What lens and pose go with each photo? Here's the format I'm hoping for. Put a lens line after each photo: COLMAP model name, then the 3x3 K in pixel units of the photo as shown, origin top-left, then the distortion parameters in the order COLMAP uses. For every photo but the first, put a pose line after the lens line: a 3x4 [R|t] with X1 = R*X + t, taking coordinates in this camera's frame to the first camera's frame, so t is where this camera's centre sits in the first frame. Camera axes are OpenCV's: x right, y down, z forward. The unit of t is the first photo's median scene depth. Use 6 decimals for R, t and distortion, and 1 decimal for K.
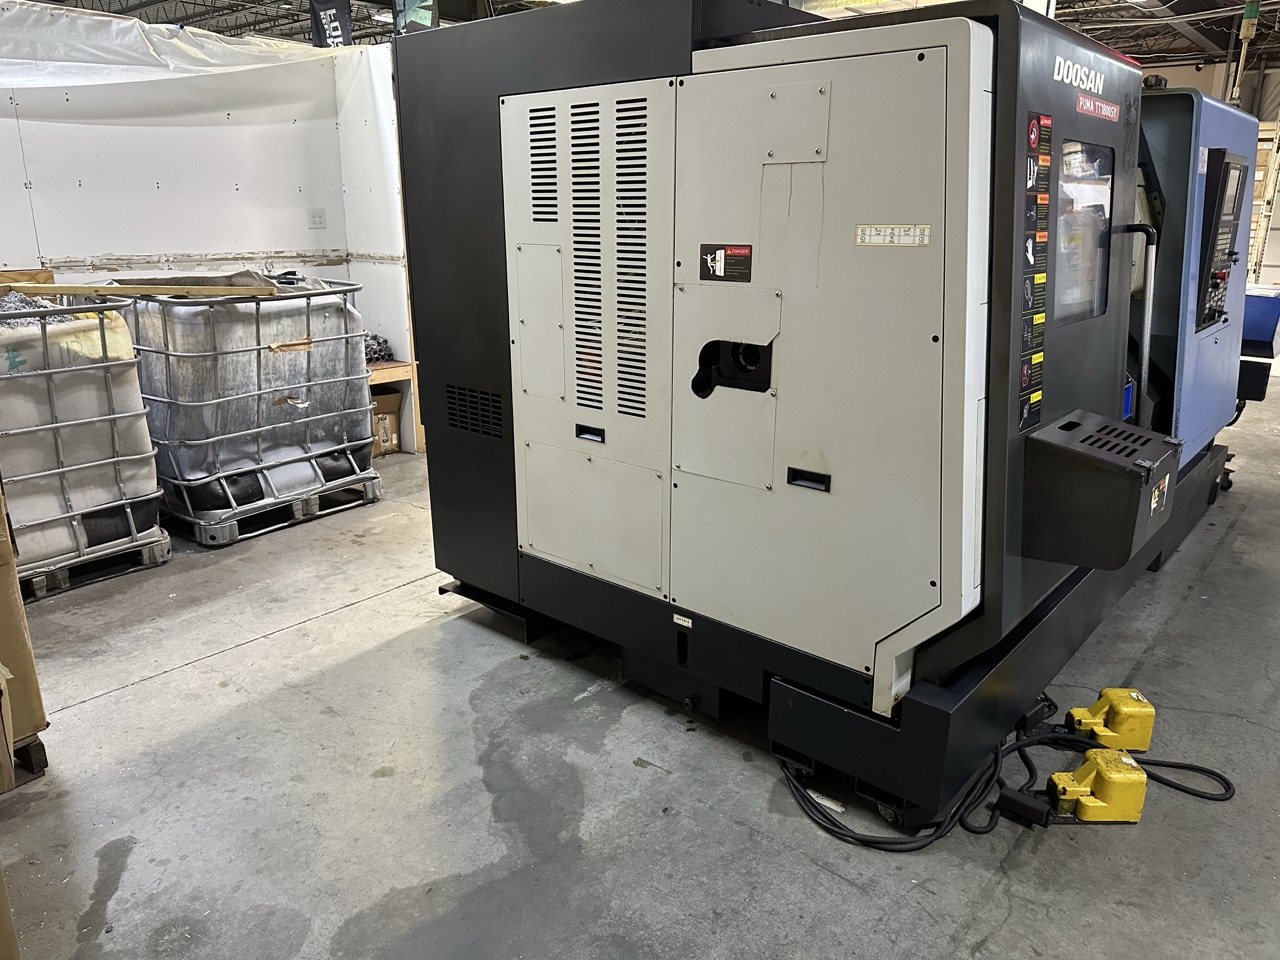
lens RADIAL K [[903.8, 0, 635.5], [0, 903.8, 473.0], [0, 0, 1]] dist [0.048455, -0.070000]
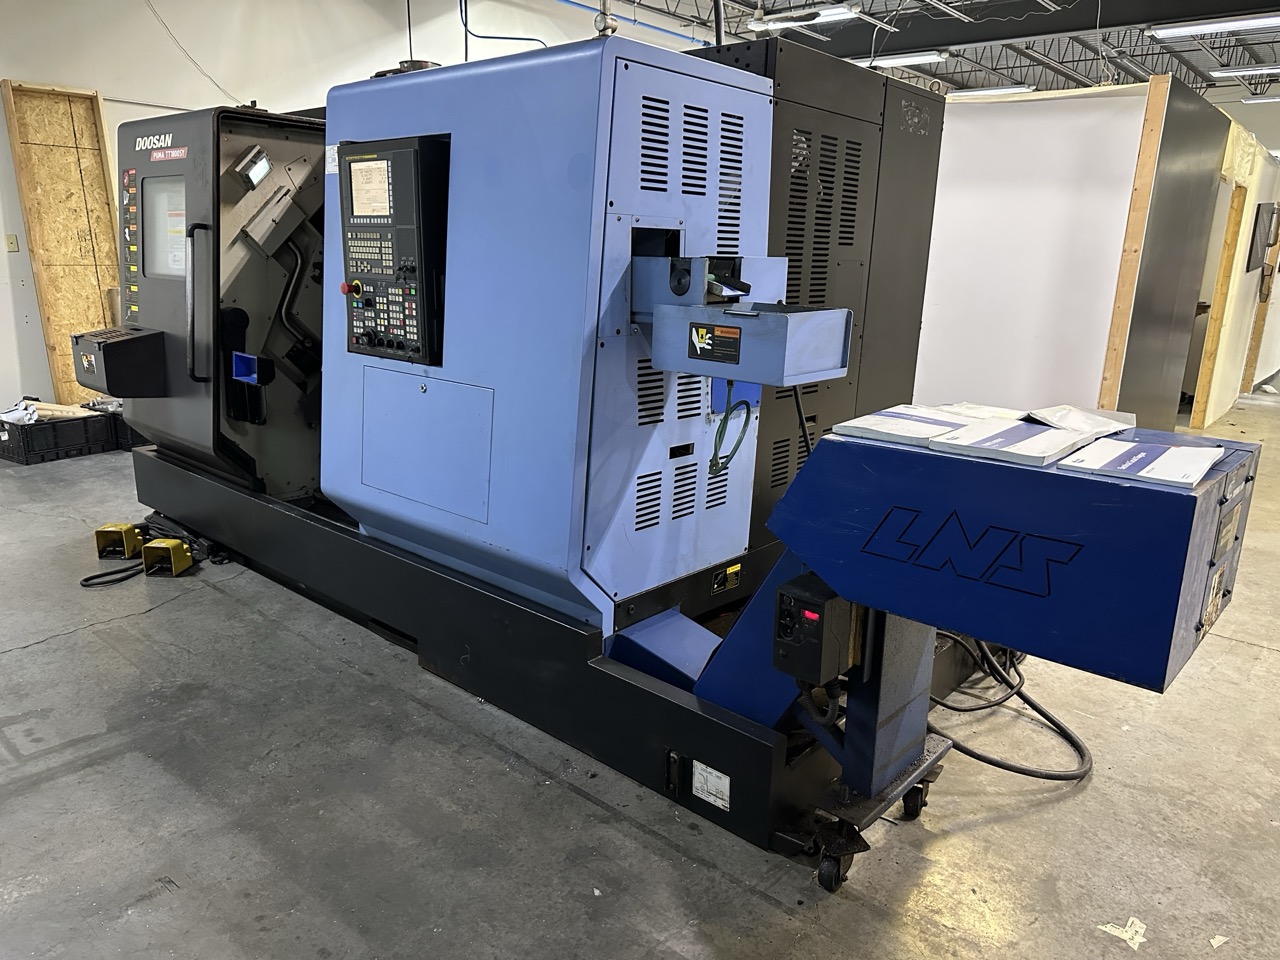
lens RADIAL K [[903.8, 0, 637.9], [0, 903.8, 483.8], [0, 0, 1]] dist [0.048455, -0.070000]
pose [[-0.014435, 0.246184, -0.969116, 1.916596], [-0.305593, 0.921755, 0.238705, -0.423735], [0.952053, 0.299601, 0.061927, 1.597525]]
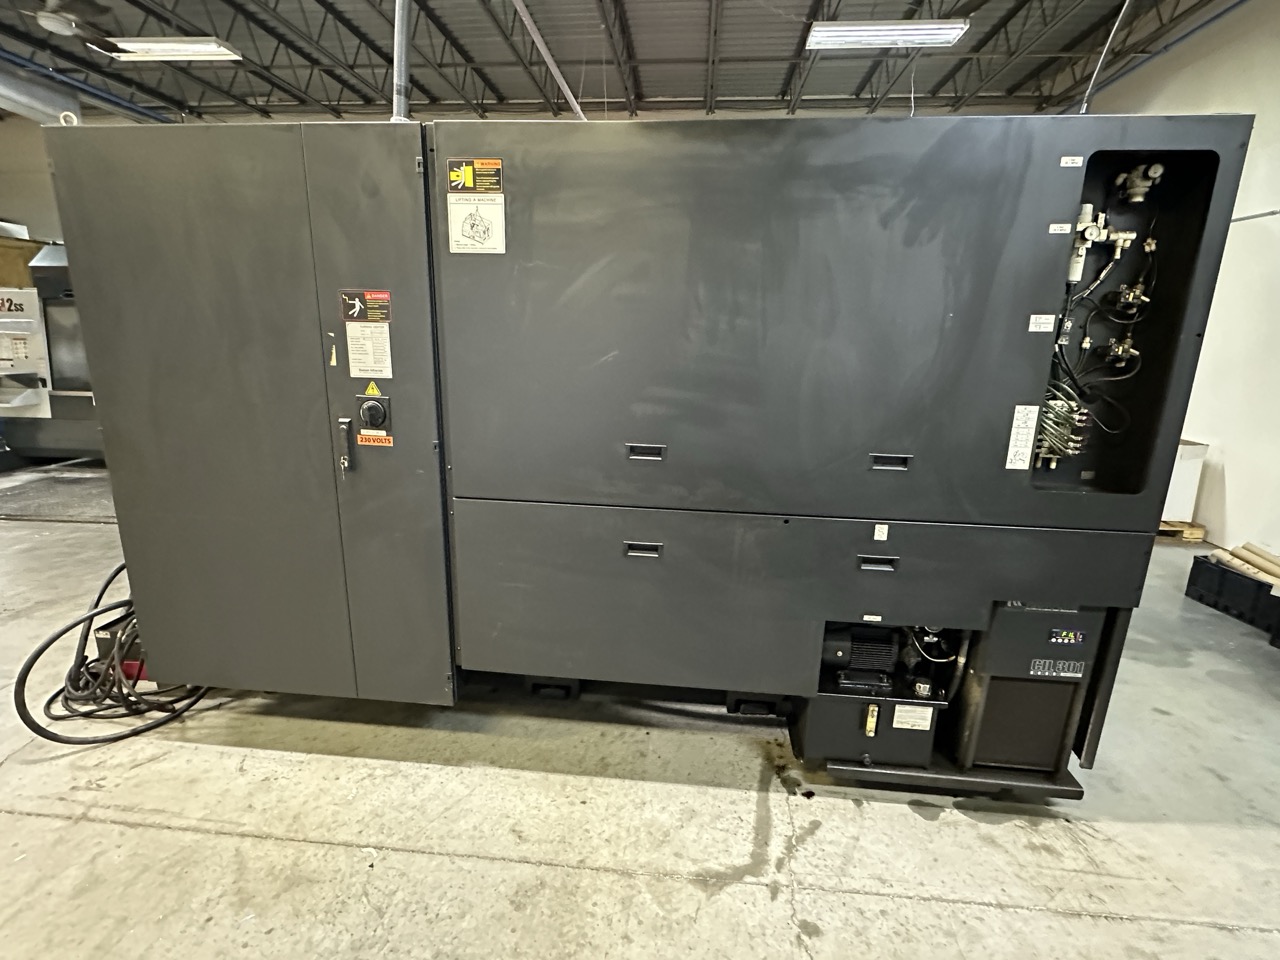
lens RADIAL K [[615.1, 0, 638.0], [0, 615.1, 478.4], [0, 0, 1]] dist [0.002710, -0.001539]
pose [[-0.573071, -0.209744, 0.792210, -0.475249], [0.207266, 0.898168, 0.387731, -0.553226], [-0.792862, 0.386395, -0.471242, 1.892461]]
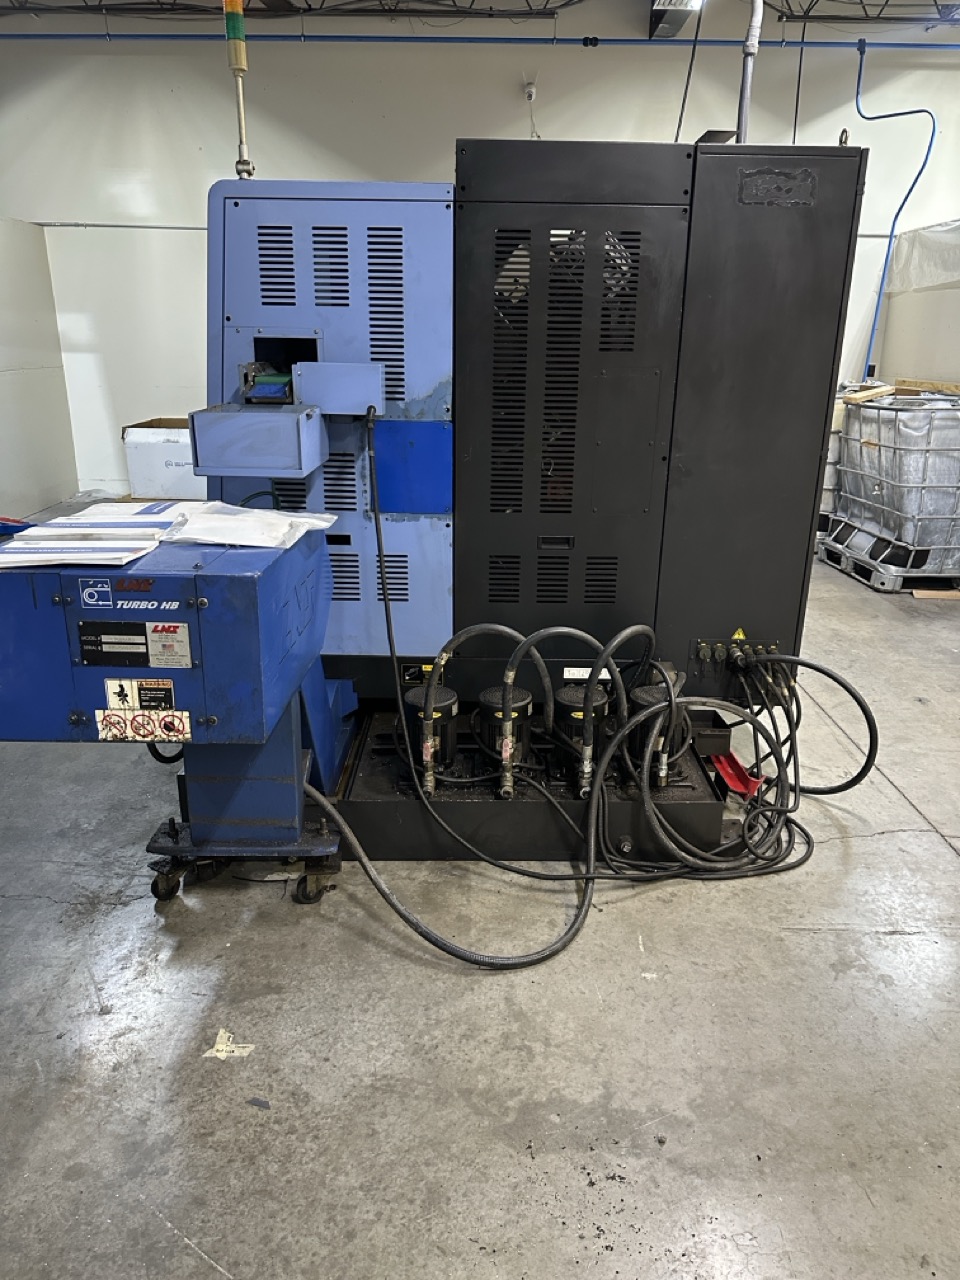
lens RADIAL K [[903.8, 0, 482.6], [0, 903.8, 640.0], [0, 0, 1]] dist [0.048455, -0.070000]
pose [[-0.761064, 0.189881, -0.620264, 1.519163], [-0.198044, 0.842529, 0.500922, -0.727953], [0.617706, 0.504073, -0.603614, 2.550958]]
